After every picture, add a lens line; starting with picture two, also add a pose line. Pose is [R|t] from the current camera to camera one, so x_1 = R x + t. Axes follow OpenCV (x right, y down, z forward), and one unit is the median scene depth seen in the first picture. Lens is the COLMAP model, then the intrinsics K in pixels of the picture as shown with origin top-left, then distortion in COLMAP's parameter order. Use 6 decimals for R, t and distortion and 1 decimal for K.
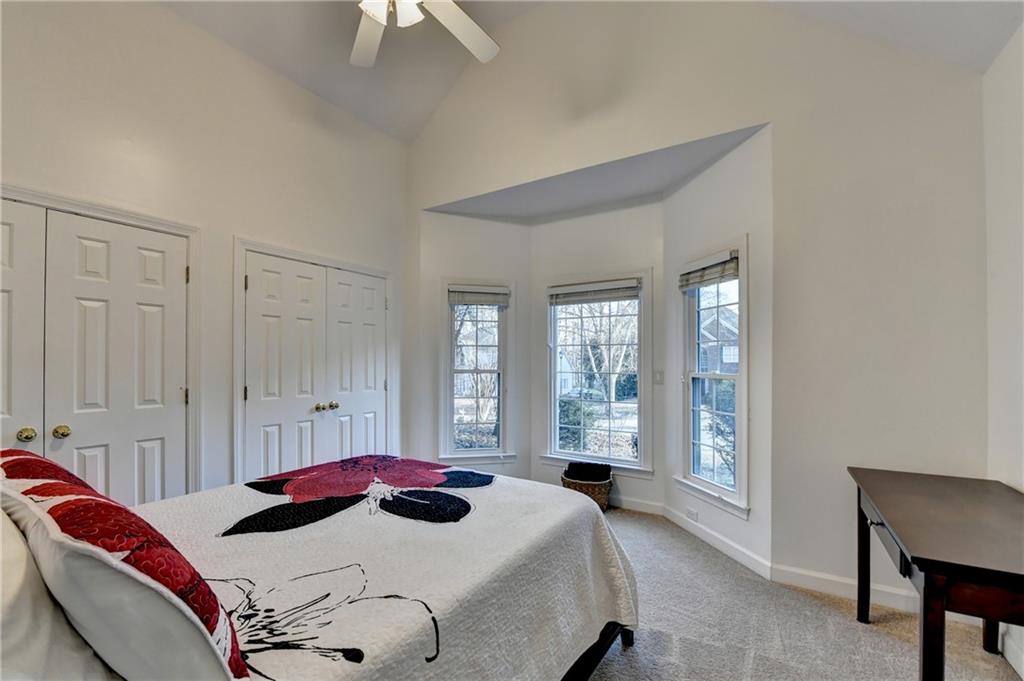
lens RADIAL K [[420.5, 0, 503.9], [0, 420.5, 353.1], [0, 0, 1]] dist [-0.001646, -0.008318]
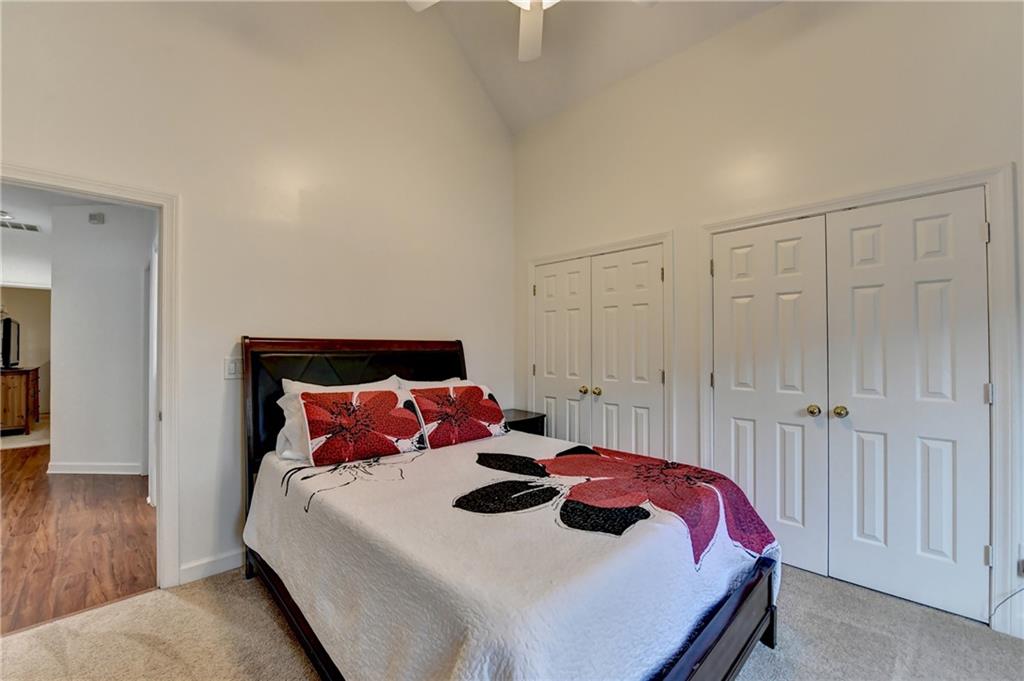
lens RADIAL K [[425.4, 0, 494.6], [0, 425.4, 341.7], [0, 0, 1]] dist [-0.013287, -0.000137]
pose [[-0.241183, -0.015016, -0.970364, 0.589213], [0.019124, 0.999613, -0.020222, 0.020545], [0.970291, -0.023434, -0.240802, 0.928650]]
